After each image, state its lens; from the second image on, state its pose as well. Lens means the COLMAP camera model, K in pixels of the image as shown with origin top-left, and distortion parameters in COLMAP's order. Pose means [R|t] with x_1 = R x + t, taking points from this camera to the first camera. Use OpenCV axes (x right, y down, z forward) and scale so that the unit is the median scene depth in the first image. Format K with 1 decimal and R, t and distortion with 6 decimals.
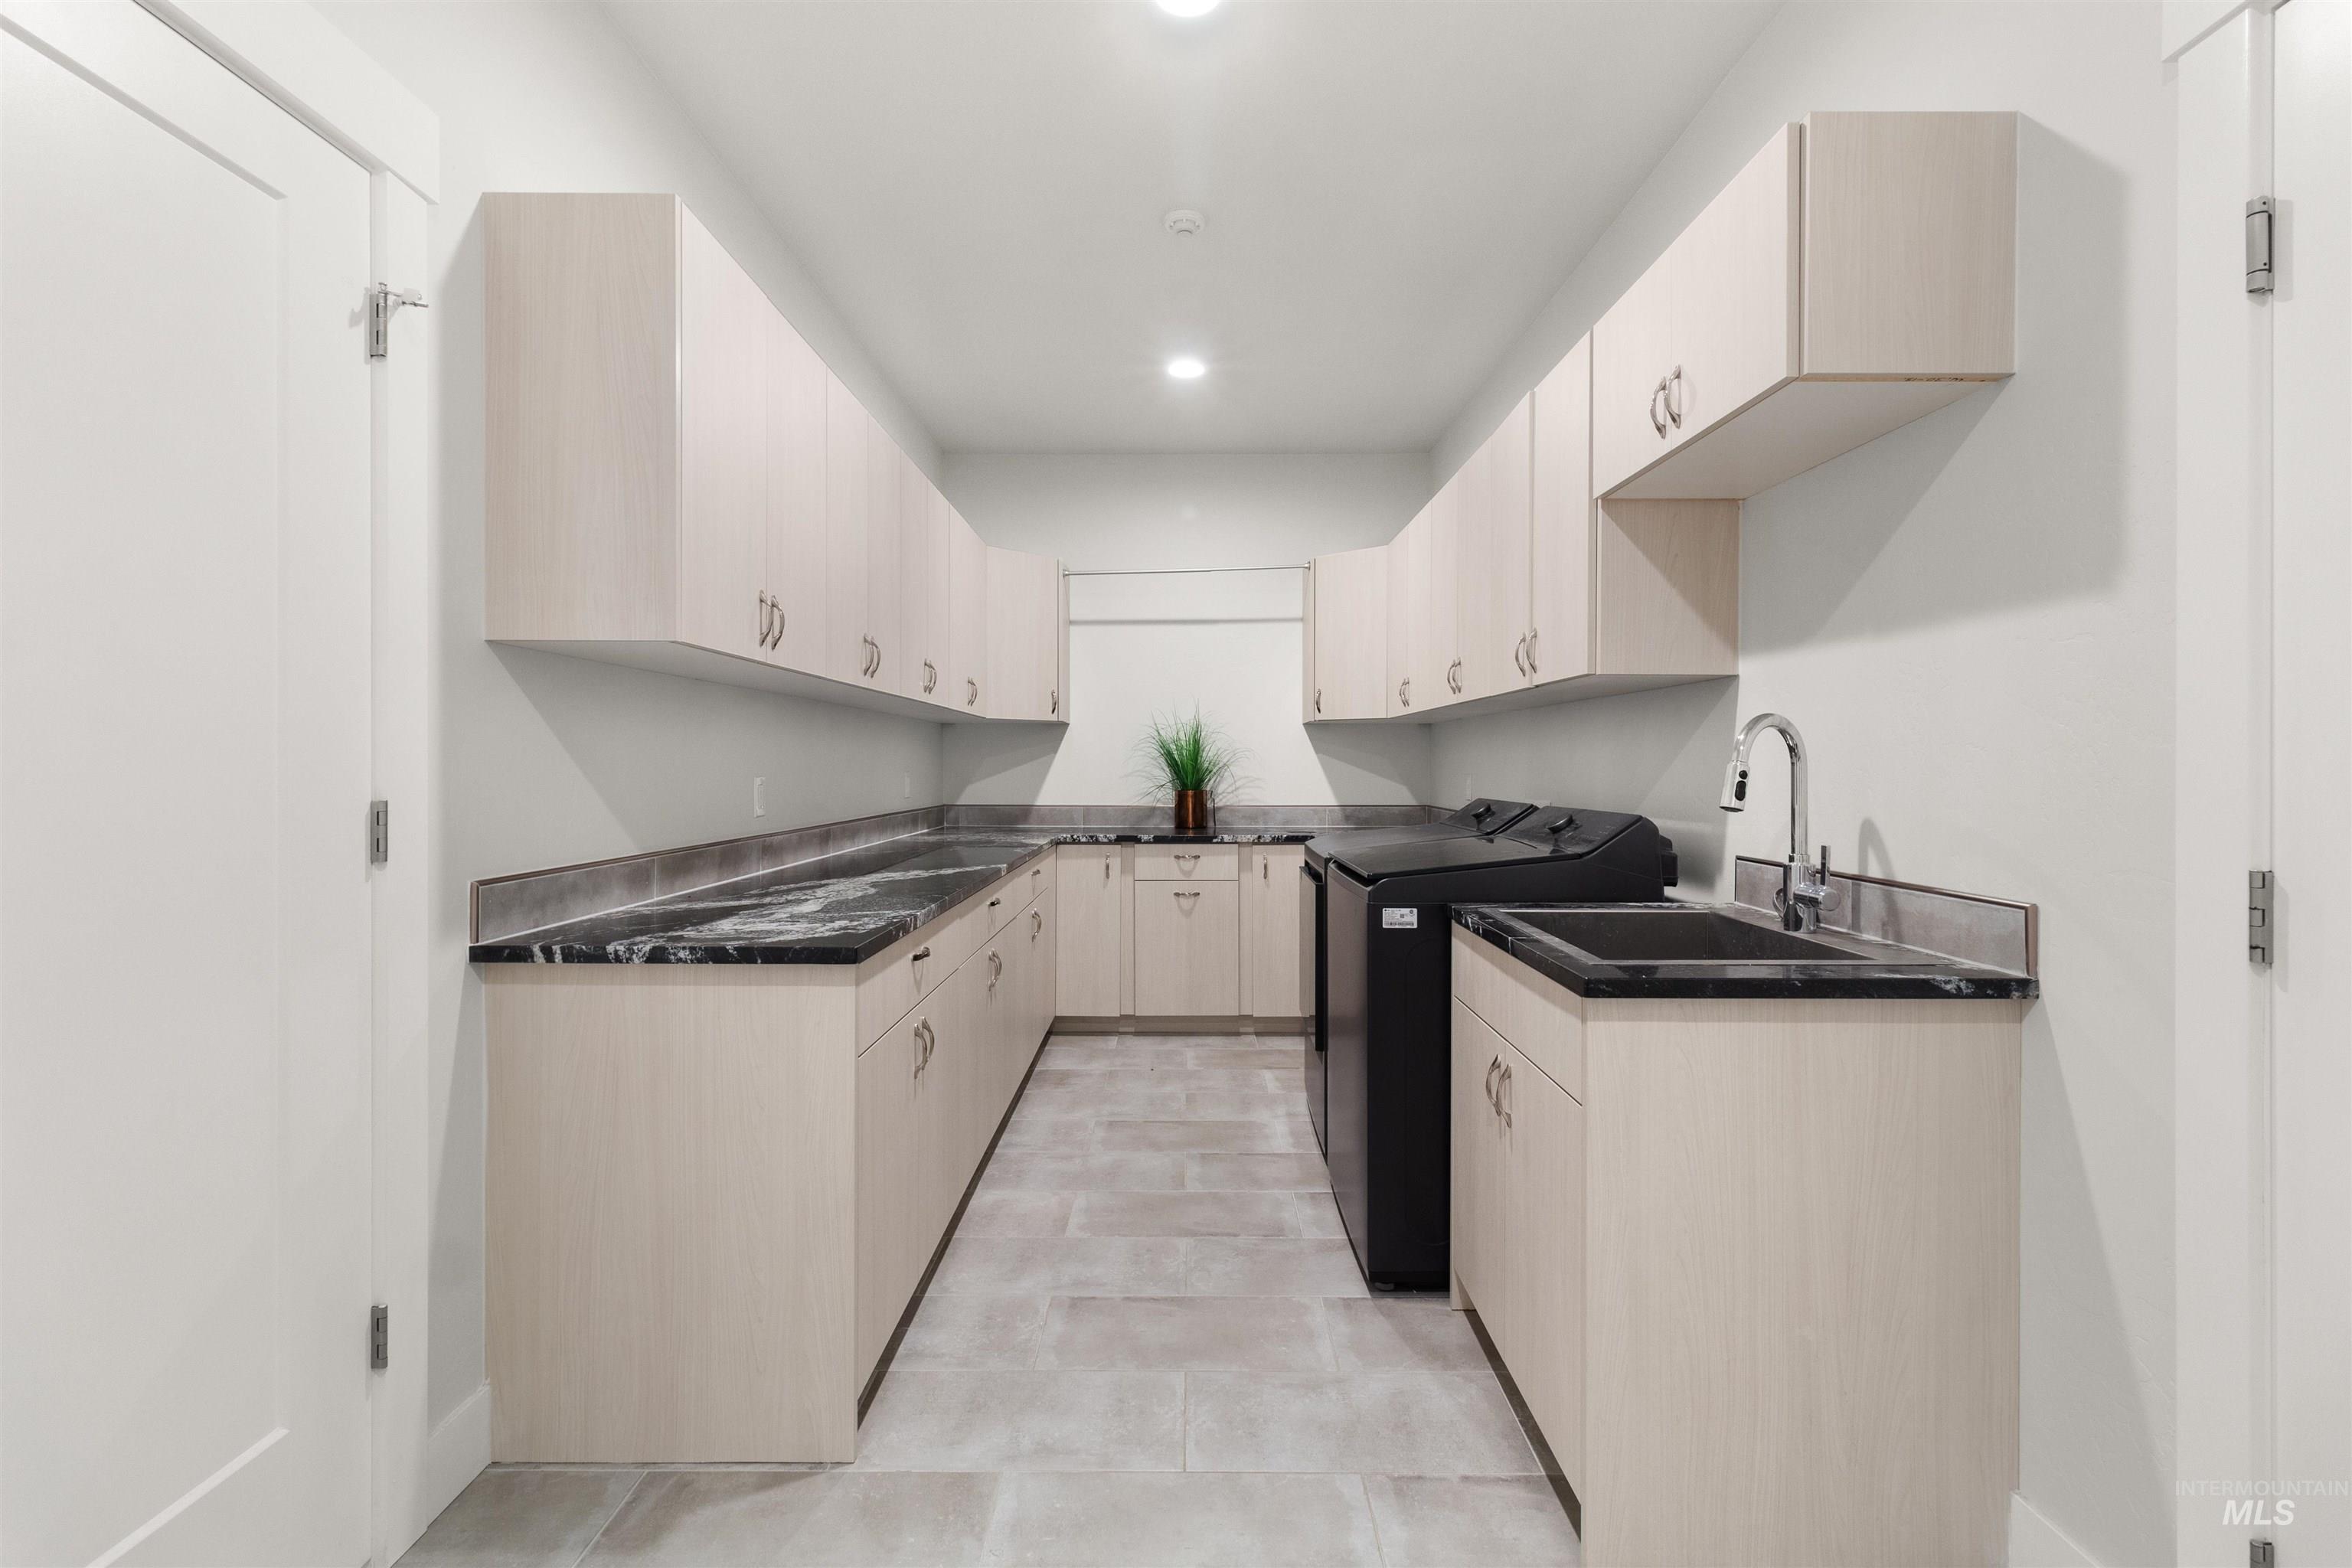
lens RADIAL K [[1089.2, 0, 1180.2], [0, 1089.2, 754.8], [0, 0, 1]] dist [0.001266, 0.000721]
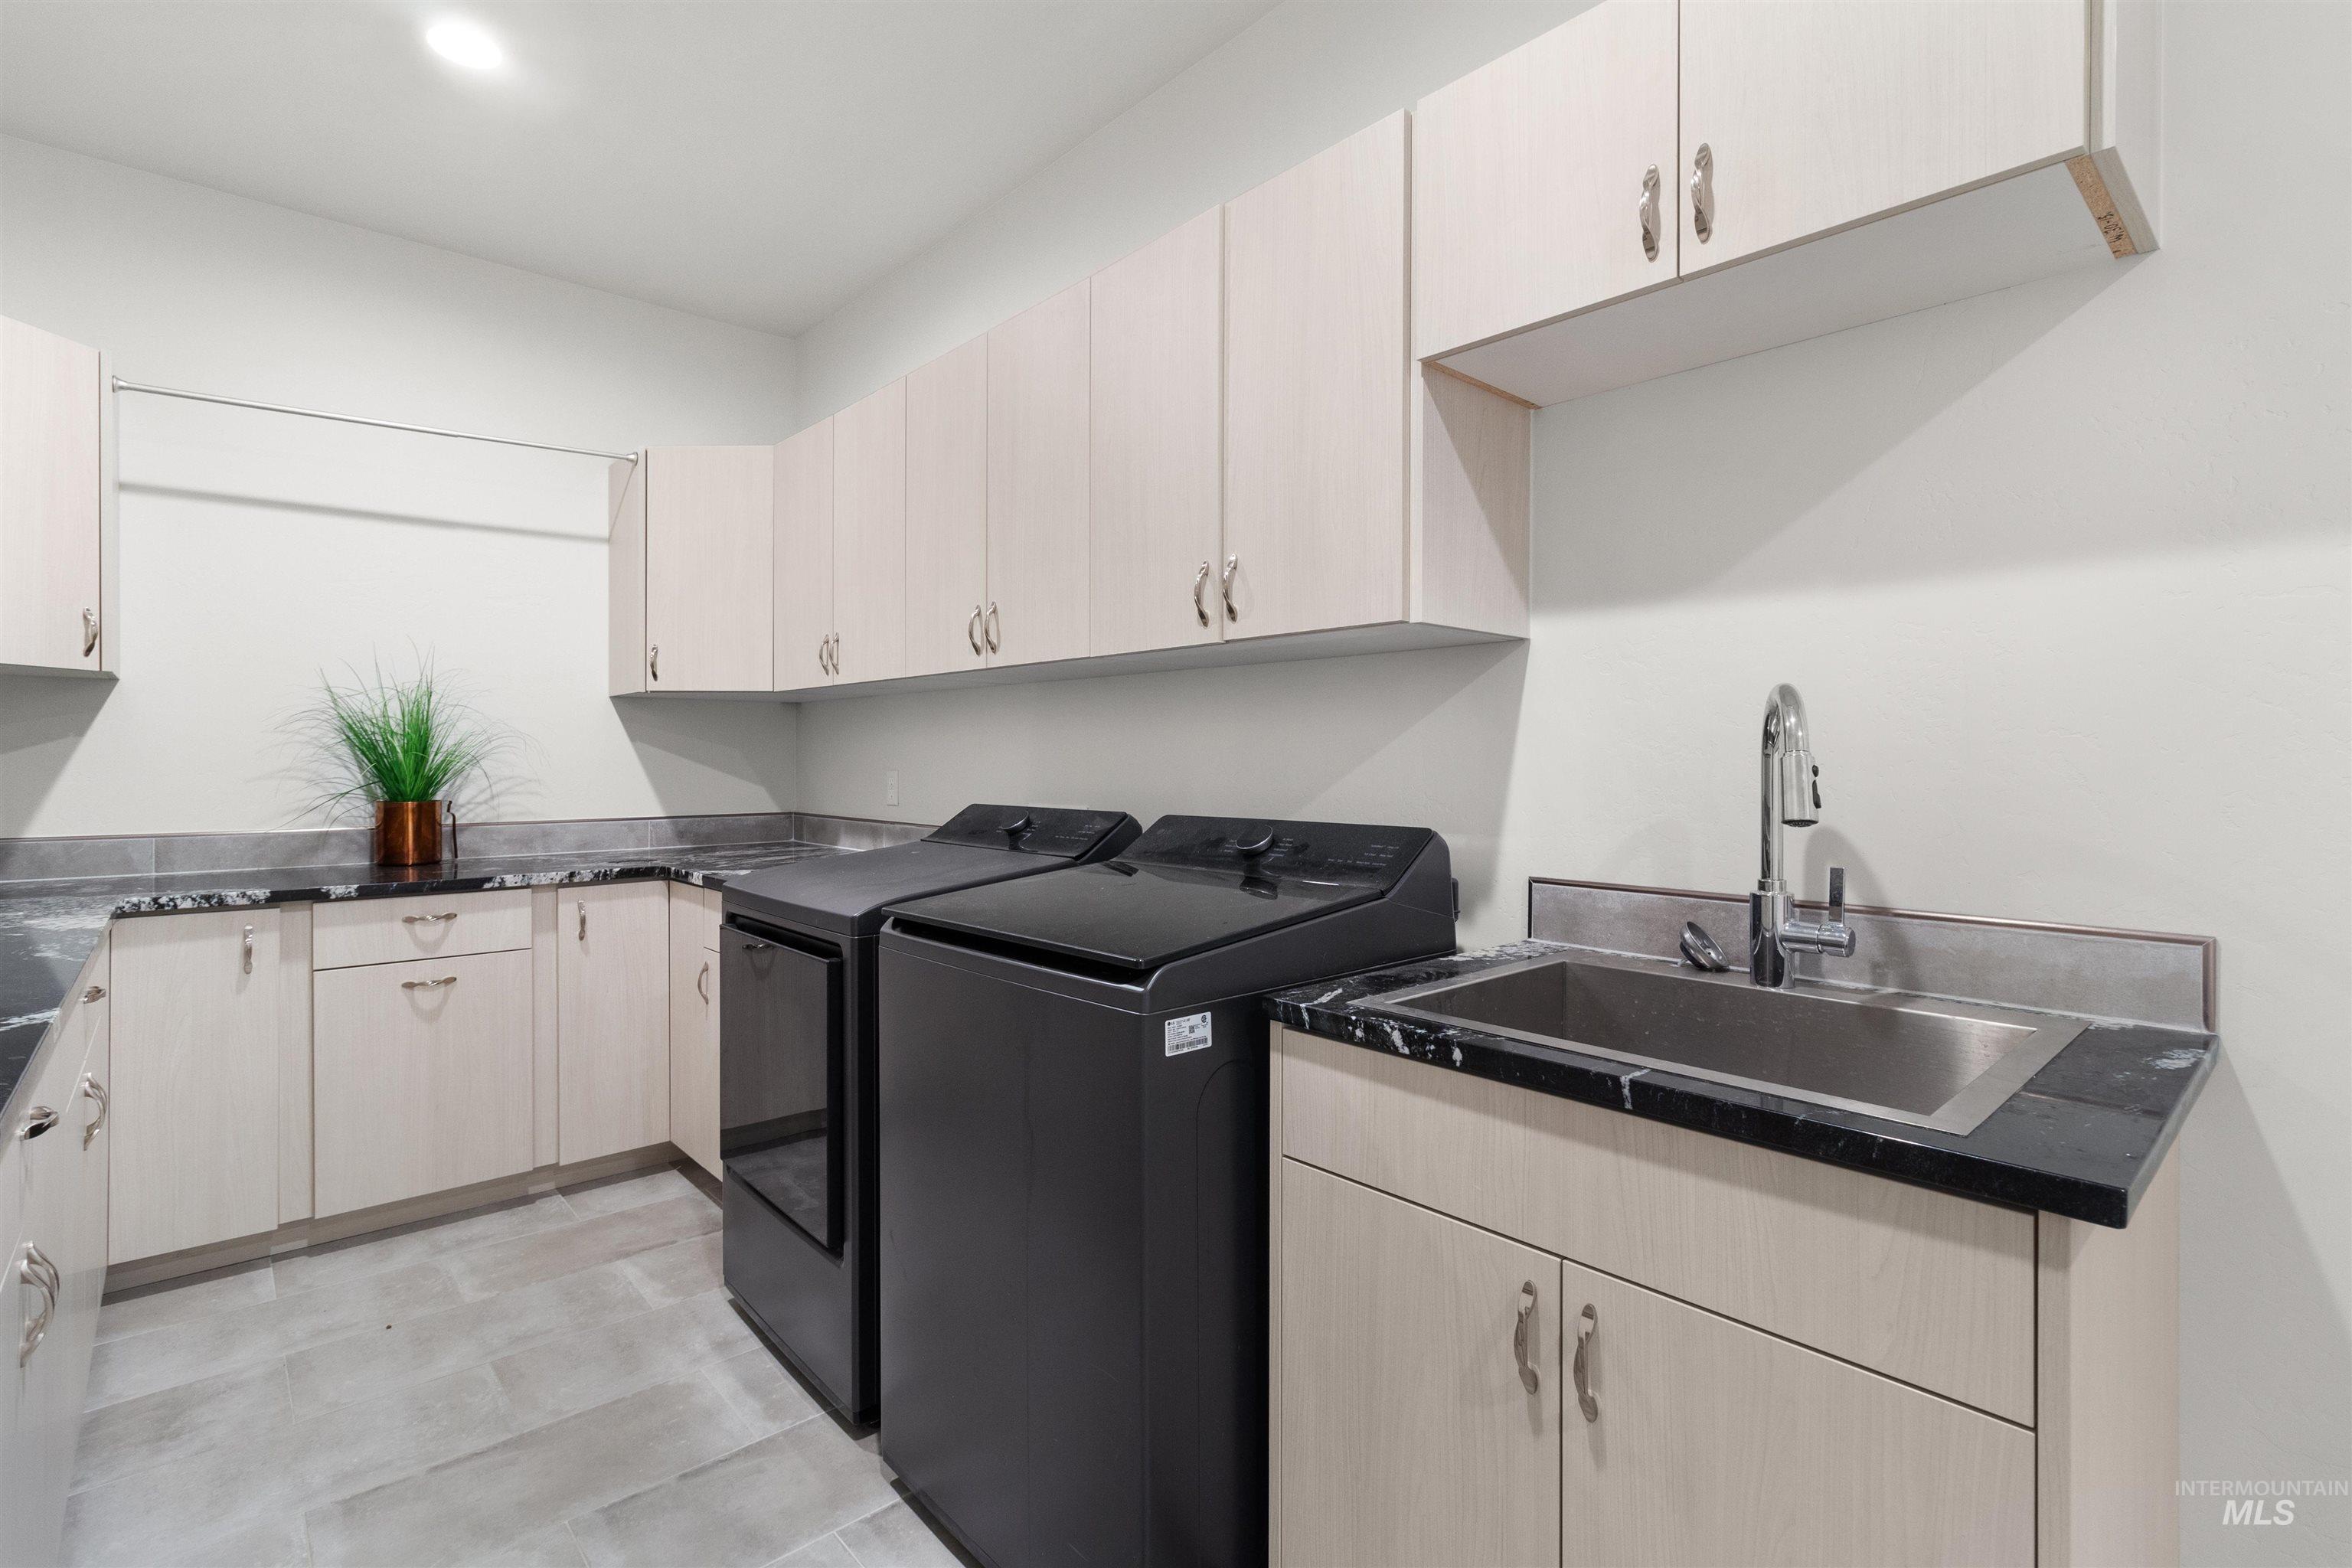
lens RADIAL K [[1089.2, 0, 1180.2], [0, 1089.2, 754.8], [0, 0, 1]] dist [0.001266, 0.000721]
pose [[0.737973, 0.001620, 0.674829, -0.090329], [-0.005481, 0.999979, 0.003593, 0.003236], [-0.674808, -0.006350, 0.737966, 0.307393]]
